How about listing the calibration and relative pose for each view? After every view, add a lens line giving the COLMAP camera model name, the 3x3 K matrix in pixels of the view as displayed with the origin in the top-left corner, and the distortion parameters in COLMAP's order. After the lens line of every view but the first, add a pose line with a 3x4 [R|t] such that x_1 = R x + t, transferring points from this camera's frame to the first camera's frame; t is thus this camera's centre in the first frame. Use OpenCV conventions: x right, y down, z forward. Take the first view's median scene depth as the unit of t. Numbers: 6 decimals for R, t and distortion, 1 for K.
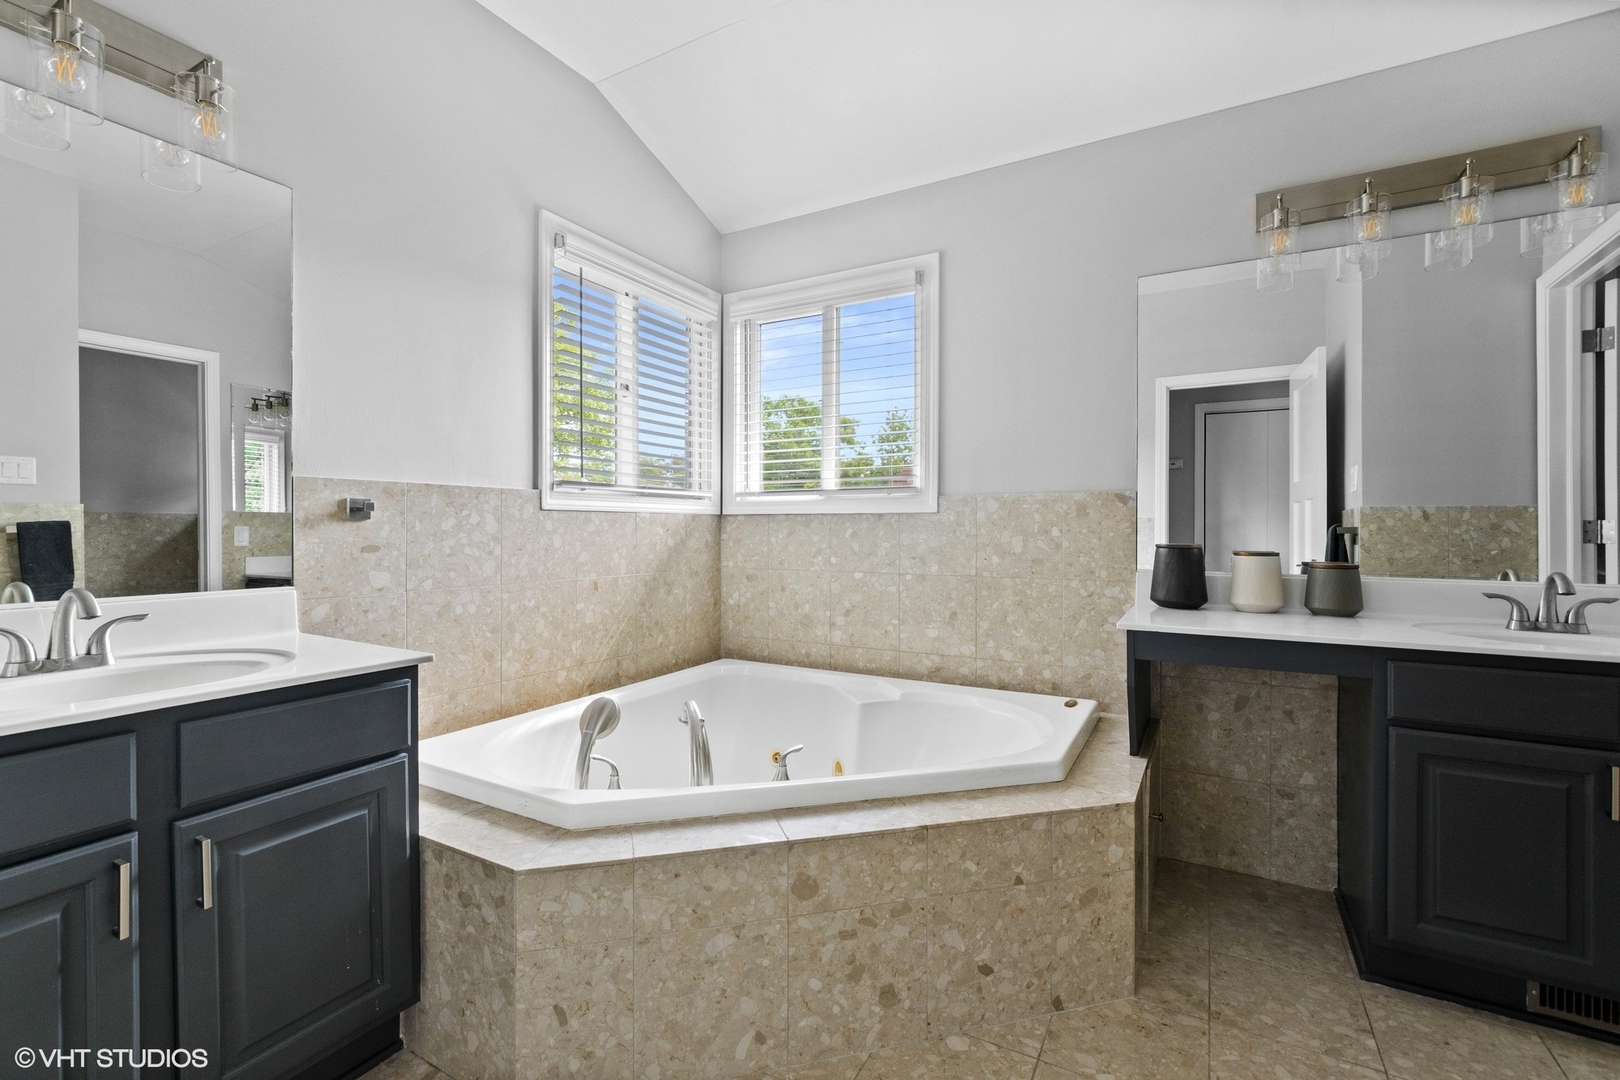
lens RADIAL K [[716.2, 0, 799.0], [0, 716.2, 535.9], [0, 0, 1]] dist [0.001032, -0.000202]
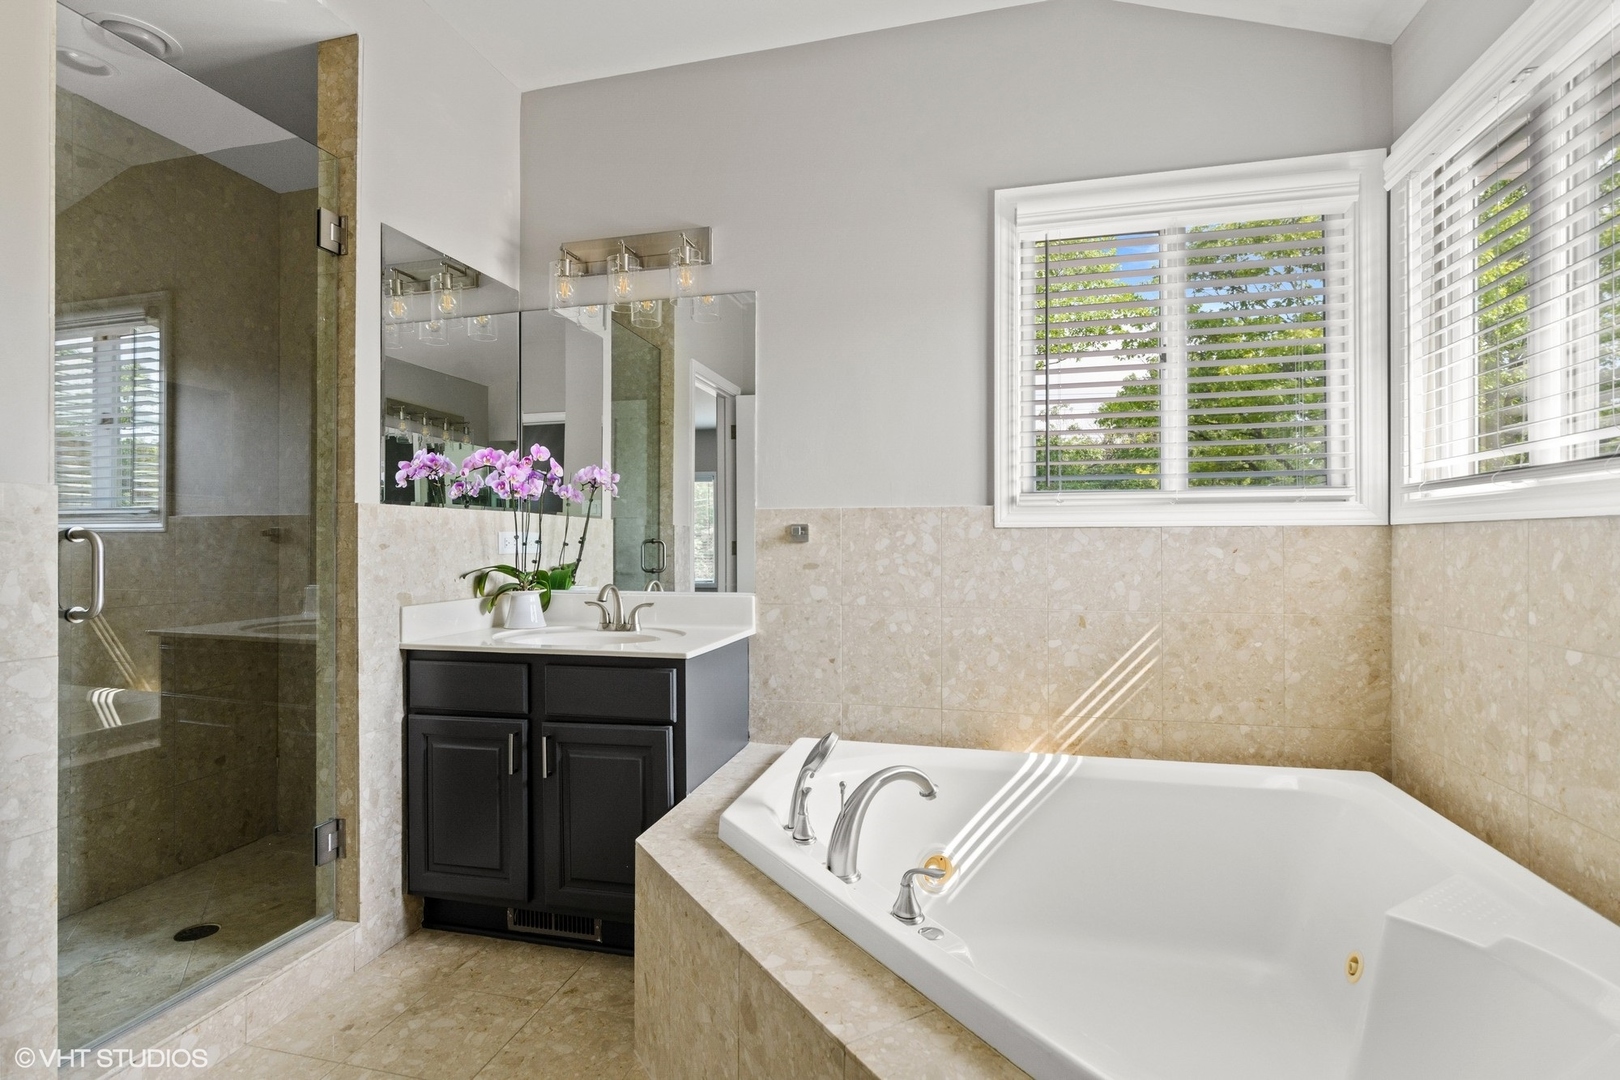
lens RADIAL K [[799.9, 0, 810.0], [0, 799.9, 540.0], [0, 0, 1]] dist [0.003526, -0.000235]
pose [[0.269968, -0.005184, -0.962855, 0.545123], [-0.008387, 0.999935, -0.007735, -0.011981], [0.962833, 0.010164, 0.269907, 0.519370]]
